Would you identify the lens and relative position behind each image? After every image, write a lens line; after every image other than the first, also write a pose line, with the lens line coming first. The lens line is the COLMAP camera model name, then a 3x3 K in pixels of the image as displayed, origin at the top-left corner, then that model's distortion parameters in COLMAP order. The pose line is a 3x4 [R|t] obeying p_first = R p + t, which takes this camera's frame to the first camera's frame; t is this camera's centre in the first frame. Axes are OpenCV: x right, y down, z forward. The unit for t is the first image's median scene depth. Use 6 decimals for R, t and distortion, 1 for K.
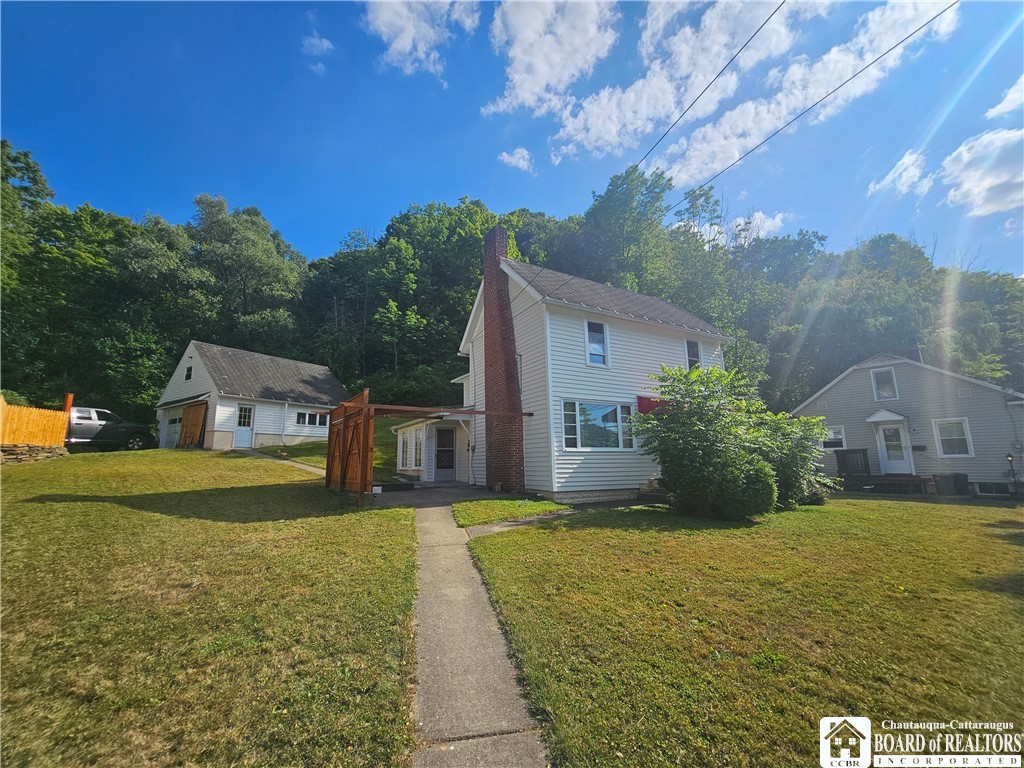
lens RADIAL K [[420.2, 0, 514.8], [0, 420.2, 388.0], [0, 0, 1]] dist [-0.000314, -0.000304]
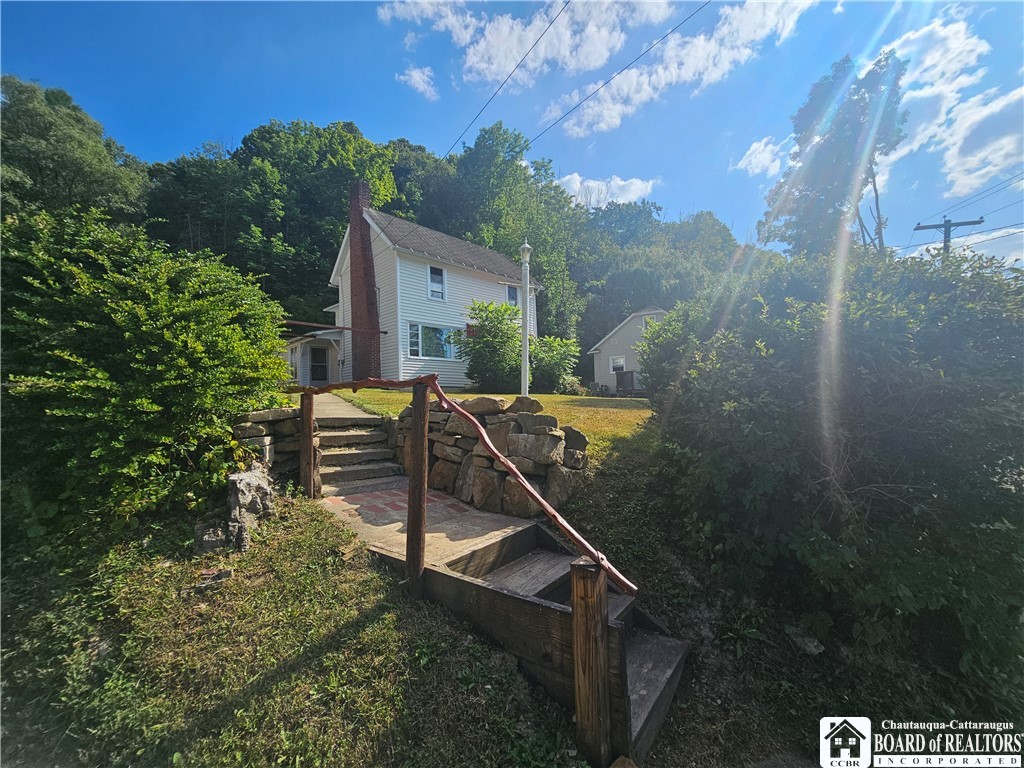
lens RADIAL K [[420.2, 0, 514.8], [0, 420.2, 388.0], [0, 0, 1]] dist [-0.000314, -0.000304]
pose [[0.963214, 0.003103, 0.268717, 0.028913], [-0.039006, 0.990959, 0.128373, 0.018964], [-0.265890, -0.134132, 0.954626, -0.171051]]
